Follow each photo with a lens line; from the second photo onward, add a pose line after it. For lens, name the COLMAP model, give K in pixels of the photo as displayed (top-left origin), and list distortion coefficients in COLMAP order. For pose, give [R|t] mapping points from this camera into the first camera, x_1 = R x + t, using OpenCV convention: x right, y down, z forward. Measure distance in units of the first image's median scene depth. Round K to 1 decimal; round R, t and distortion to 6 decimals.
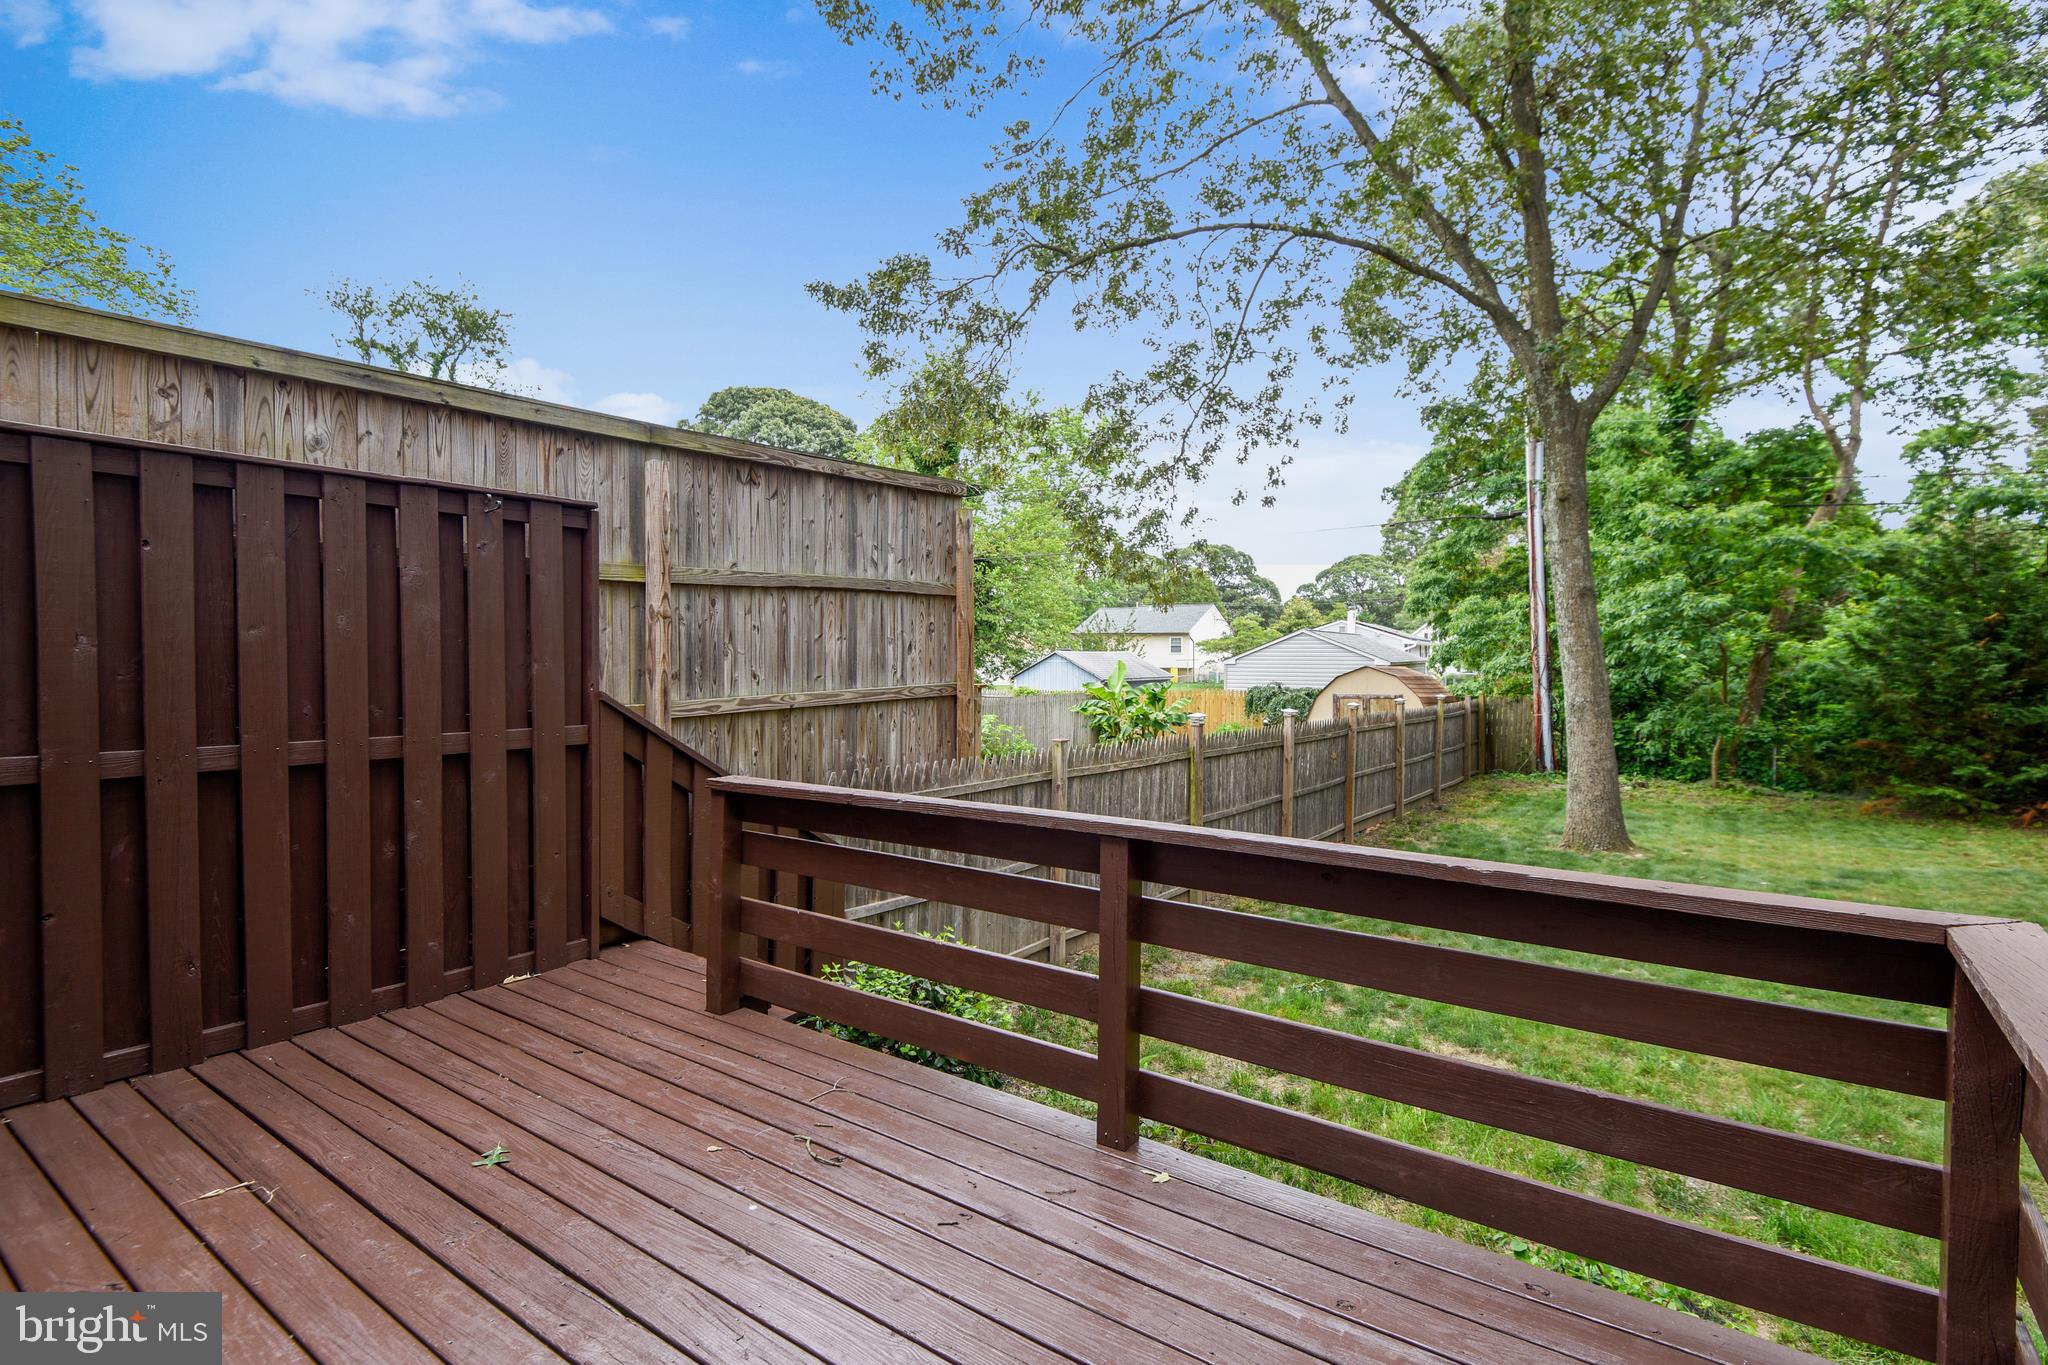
lens RADIAL K [[964.6, 0, 971.3], [0, 964.6, 658.2], [0, 0, 1]] dist [-0.021552, -0.001284]
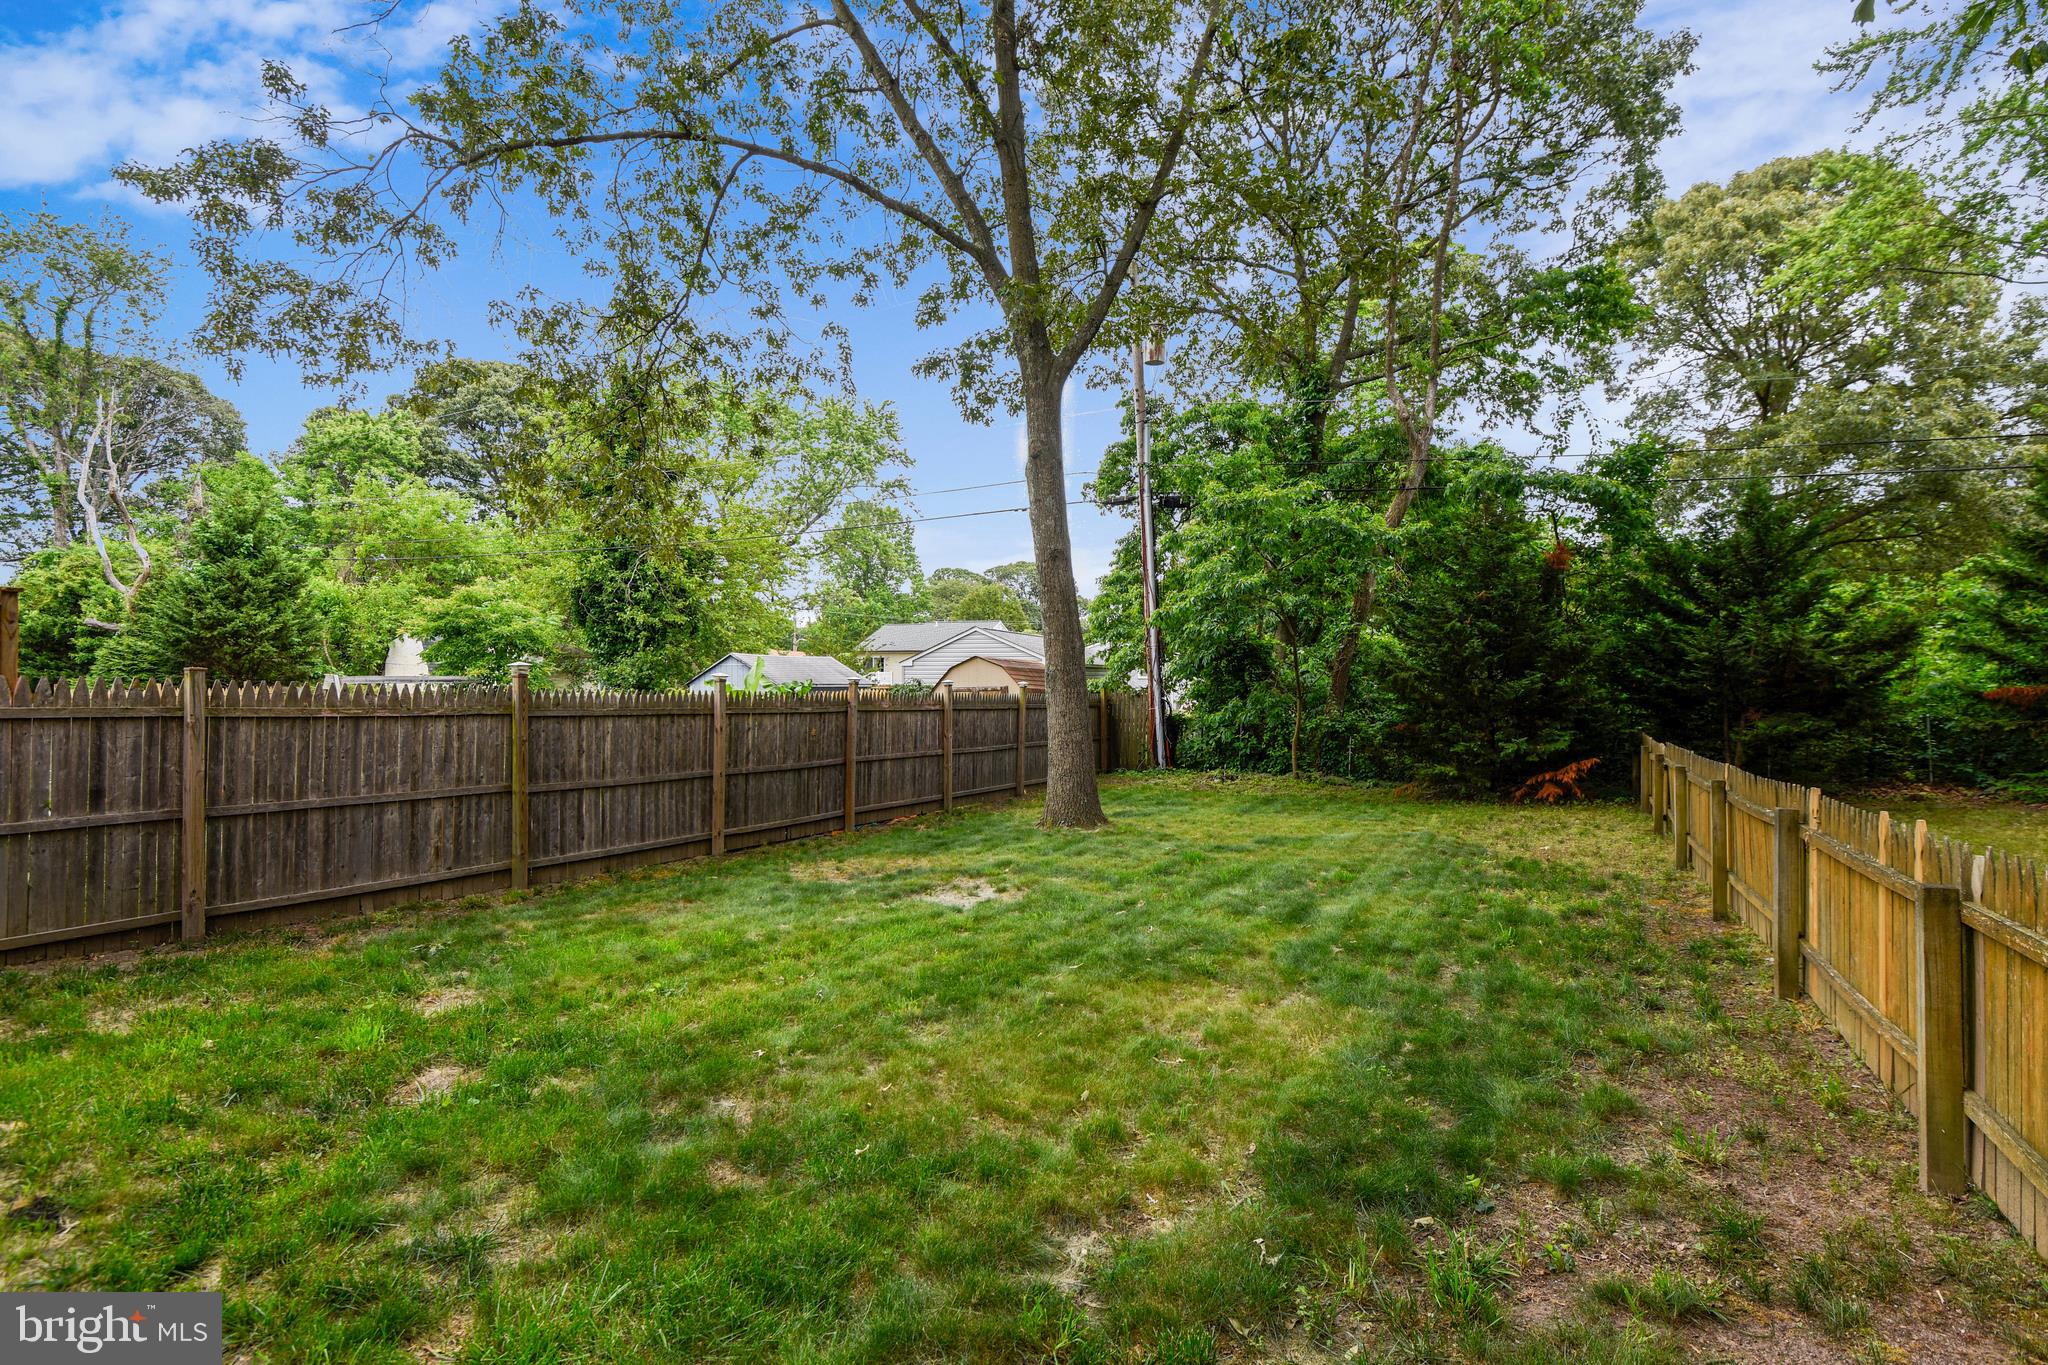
lens RADIAL K [[1022.4, 0, 1020.4], [0, 1022.4, 681.2], [0, 0, 1]] dist [-0.004693, -0.000883]
pose [[0.985464, 0.008751, 0.169658, 0.325355], [-0.006429, 0.999878, -0.014234, 0.052594], [-0.169762, 0.012936, 0.985400, 0.009819]]
